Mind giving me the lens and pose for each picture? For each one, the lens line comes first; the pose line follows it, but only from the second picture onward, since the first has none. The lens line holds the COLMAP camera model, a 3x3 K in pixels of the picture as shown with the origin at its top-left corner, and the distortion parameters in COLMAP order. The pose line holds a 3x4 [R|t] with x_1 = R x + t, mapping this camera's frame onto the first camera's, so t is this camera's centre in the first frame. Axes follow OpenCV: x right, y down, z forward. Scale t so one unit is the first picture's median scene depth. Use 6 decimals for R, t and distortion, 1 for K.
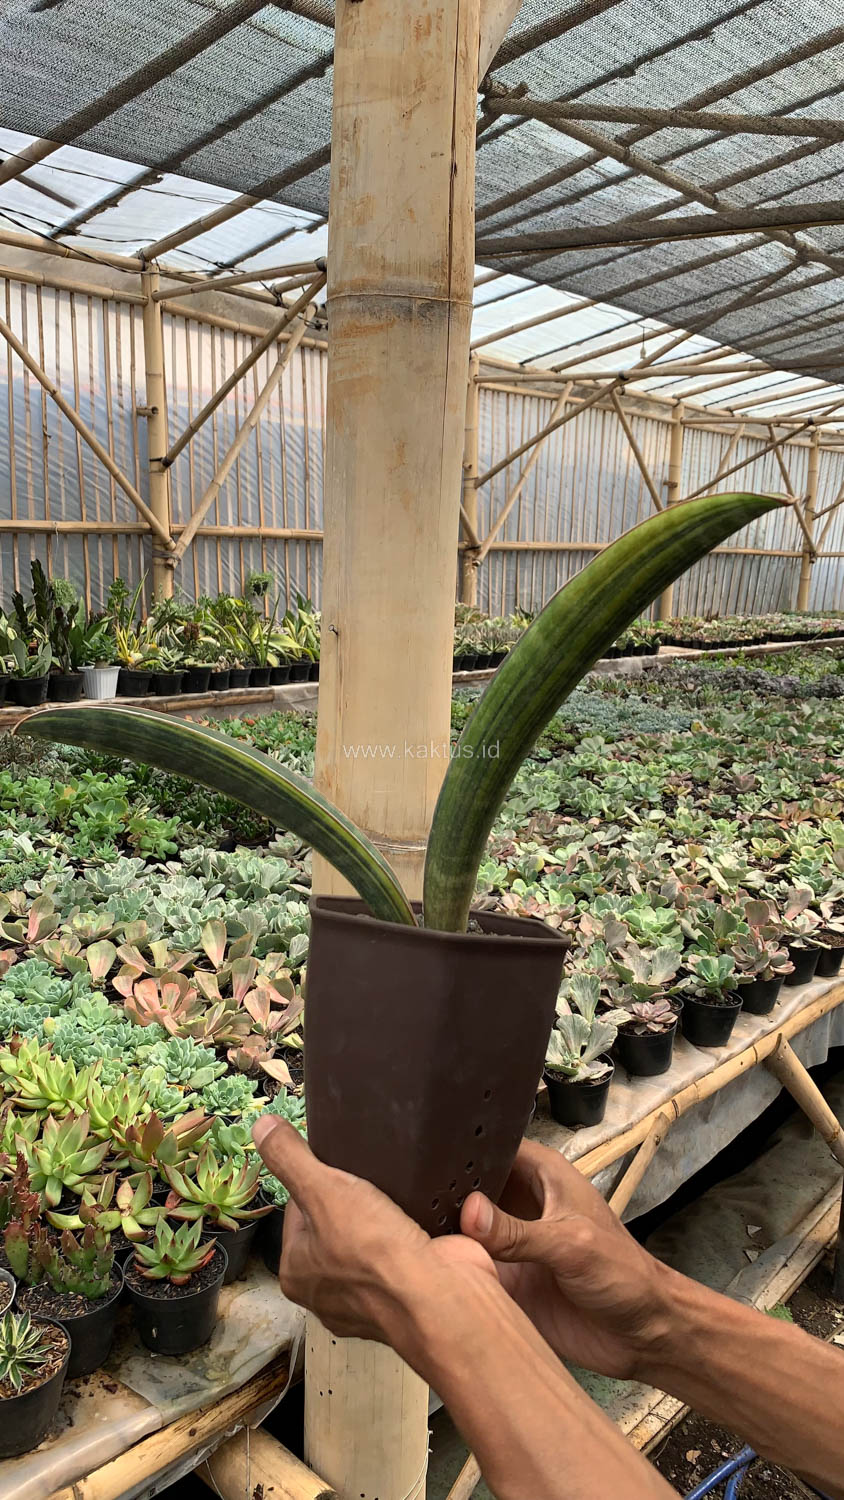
lens RADIAL K [[1129.9, 0, 419.6], [0, 1129.9, 746.6], [0, 0, 1]] dist [0.086496, -0.165723]
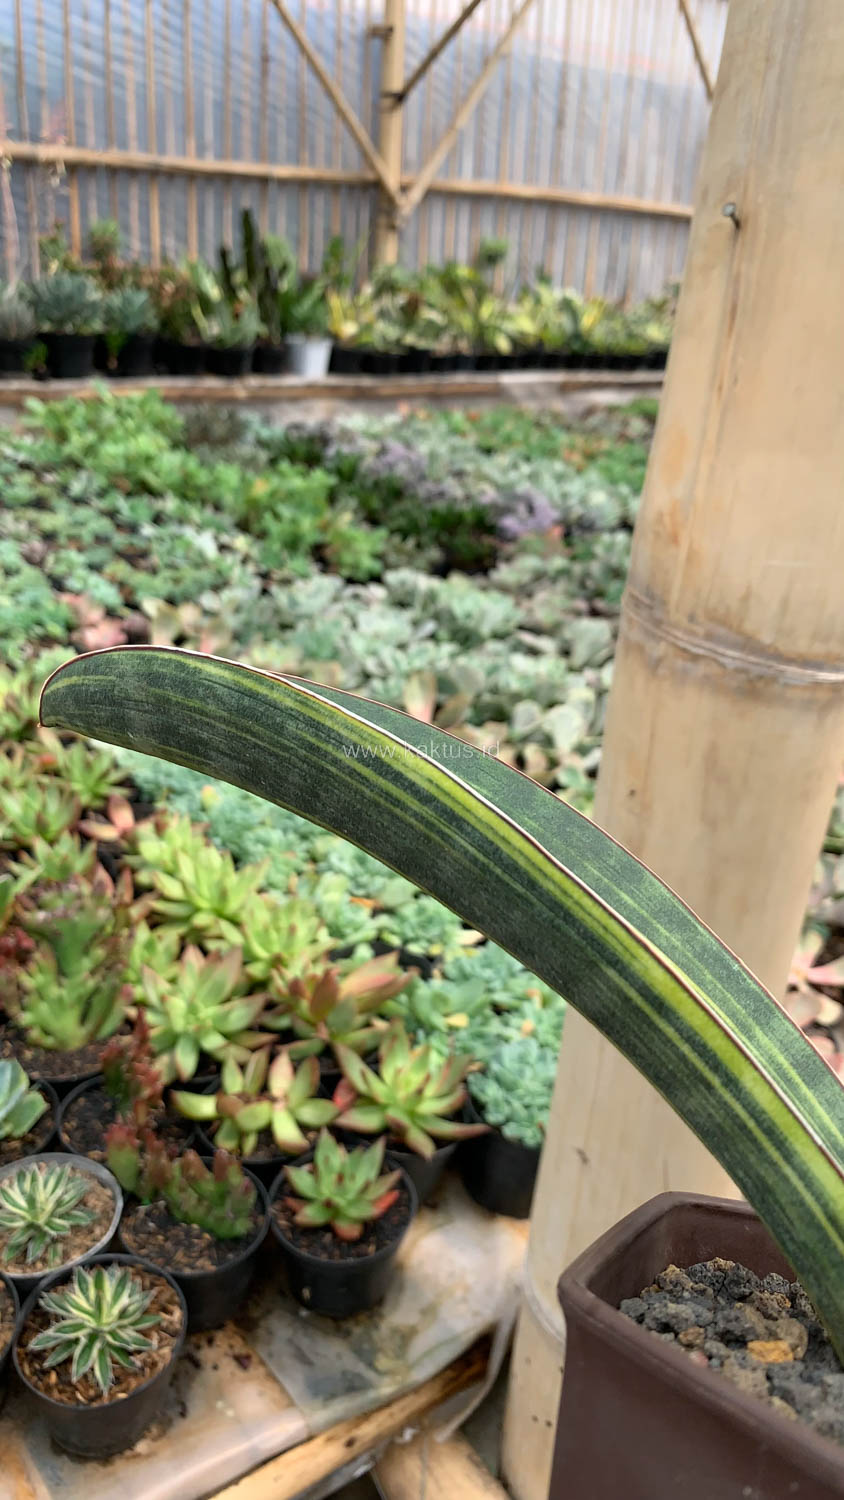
lens RADIAL K [[1179.2, 0, 418.9], [0, 1179.2, 732.2], [0, 0, 1]] dist [0.105550, -0.278624]
pose [[0.980222, 0.113291, -0.162268, -0.033058], [-0.072713, 0.968757, 0.237115, -0.000210], [0.184061, -0.220626, 0.957834, 0.150779]]
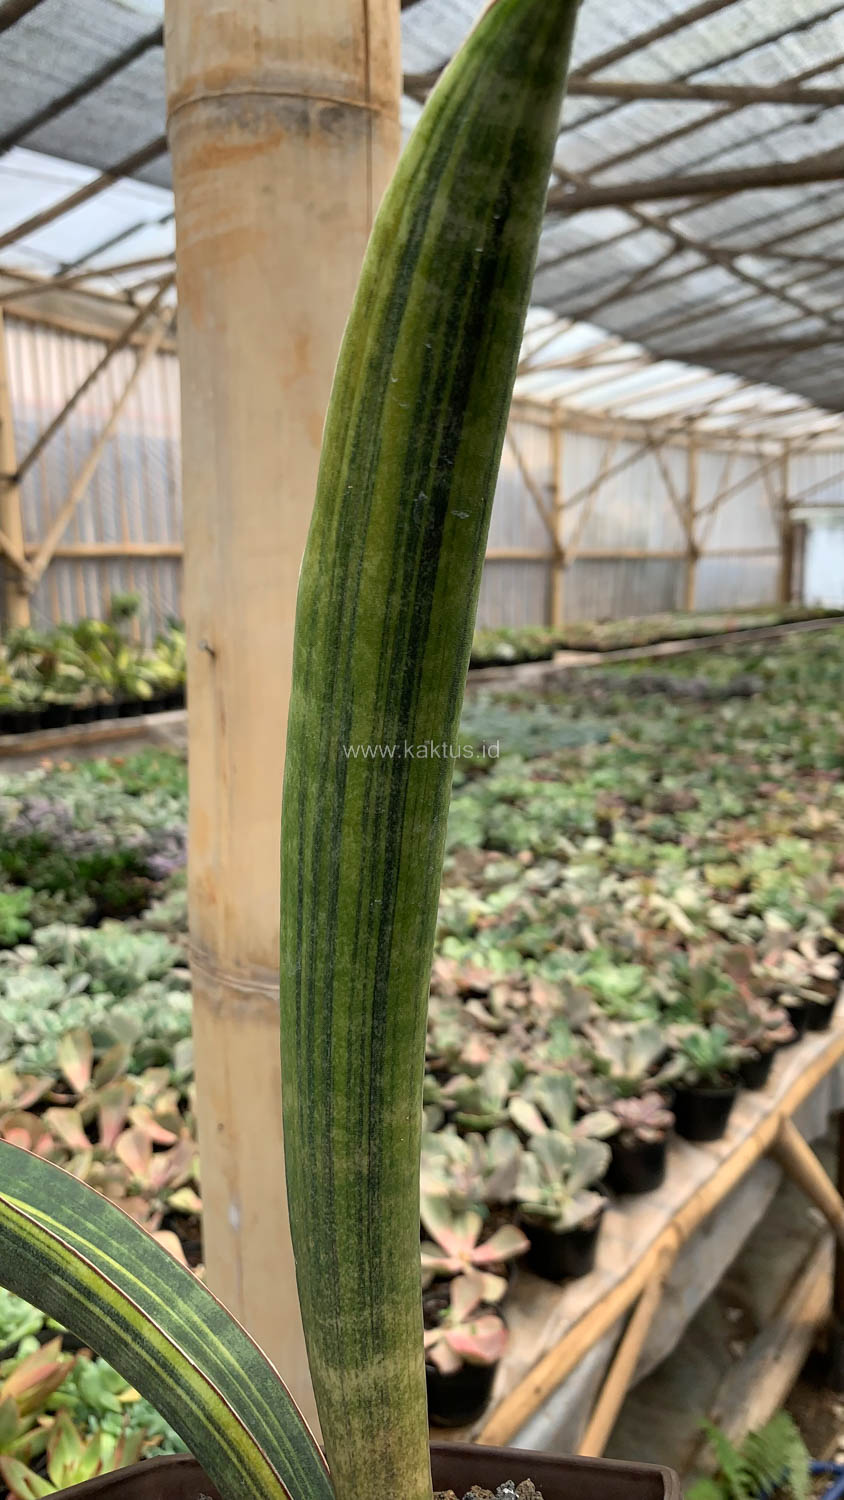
lens RADIAL K [[1175.0, 0, 420.9], [0, 1175.0, 747.1], [0, 0, 1]] dist [0.037104, -0.084619]
pose [[0.993805, -0.055590, 0.096241, -0.008530], [0.057175, 0.998269, -0.013794, -0.011816], [-0.095308, 0.019211, 0.995262, 0.121910]]
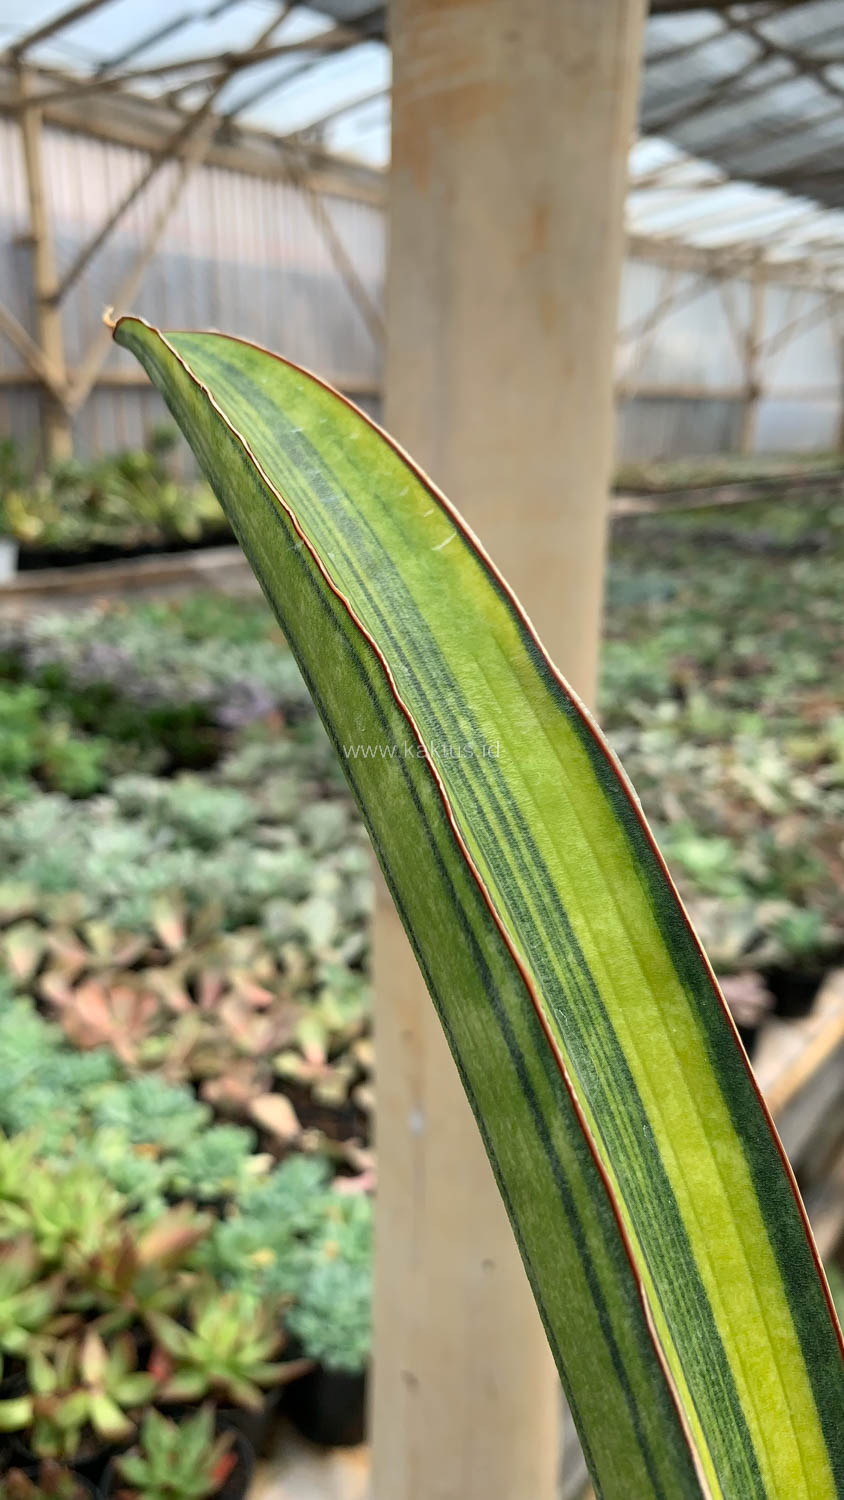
lens RADIAL K [[1197.5, 0, 421.1], [0, 1197.5, 741.1], [0, 0, 1]] dist [-0.006724, -0.009143]
pose [[0.997440, -0.035238, 0.062220, -0.039079], [0.028146, 0.993377, 0.111396, -0.025498], [-0.065734, -0.109359, 0.991826, 0.132393]]
